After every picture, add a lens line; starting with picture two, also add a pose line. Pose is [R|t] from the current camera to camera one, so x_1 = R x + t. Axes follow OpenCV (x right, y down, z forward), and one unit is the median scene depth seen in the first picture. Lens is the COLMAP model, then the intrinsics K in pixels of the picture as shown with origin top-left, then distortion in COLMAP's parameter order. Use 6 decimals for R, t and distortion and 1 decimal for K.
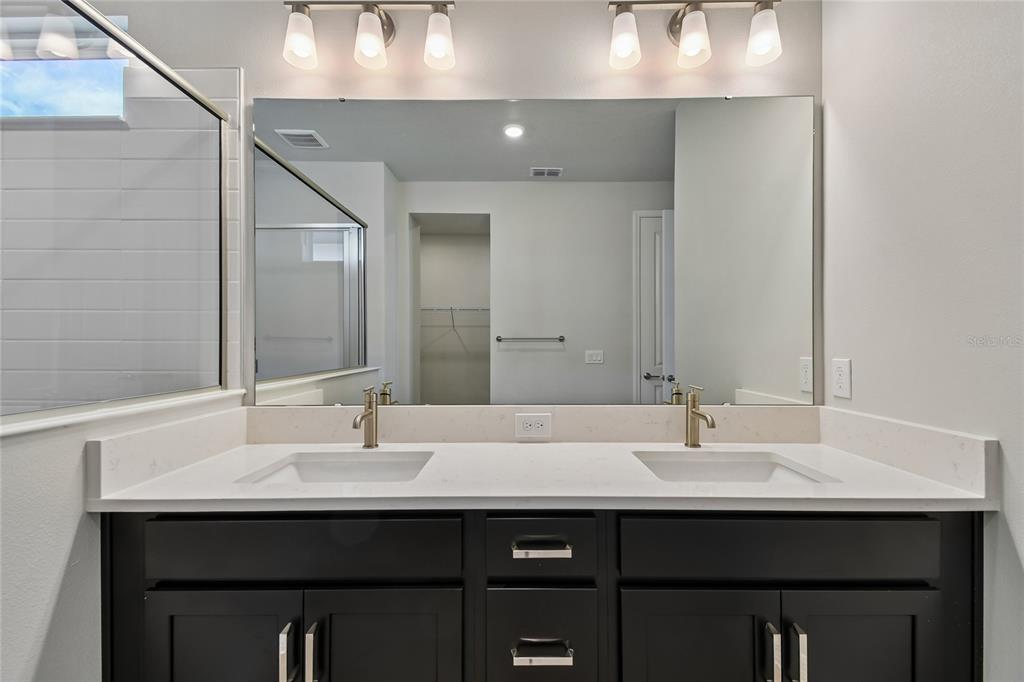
lens RADIAL K [[444.5, 0, 513.7], [0, 444.5, 341.4], [0, 0, 1]] dist [-0.008715, 0.001234]
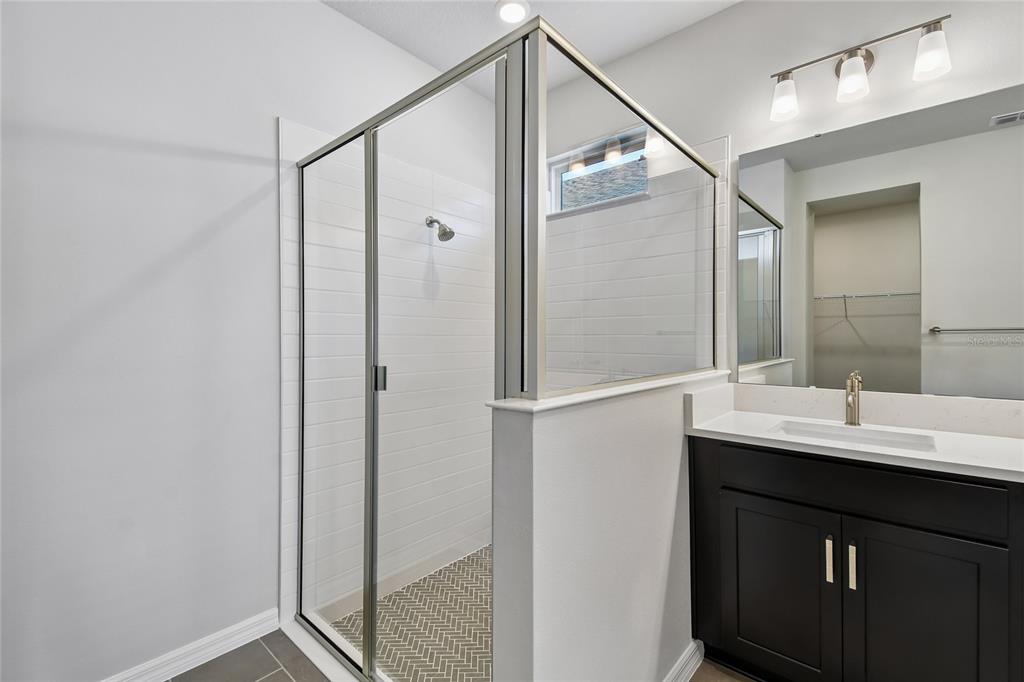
lens RADIAL K [[444.5, 0, 469.7], [0, 444.5, 337.5], [0, 0, 1]] dist [-0.008715, 0.001234]
pose [[0.719480, 0.004830, -0.694497, -0.235059], [0.002672, 0.999949, 0.009723, -0.008683], [0.694508, -0.008851, 0.719430, -0.544535]]
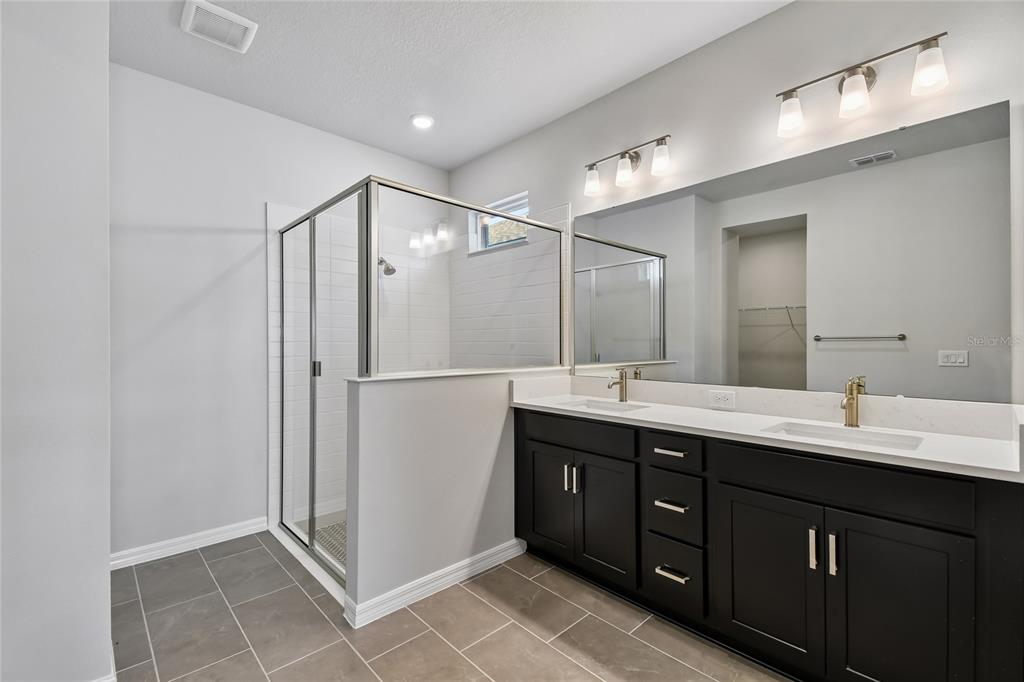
lens RADIAL K [[444.5, 0, 502.5], [0, 444.5, 346.4], [0, 0, 1]] dist [-0.008715, 0.001234]
pose [[0.665494, 0.010853, -0.746325, 0.665998], [0.004031, 0.999827, 0.018134, -0.017911], [0.746393, -0.015076, 0.665335, -0.543109]]
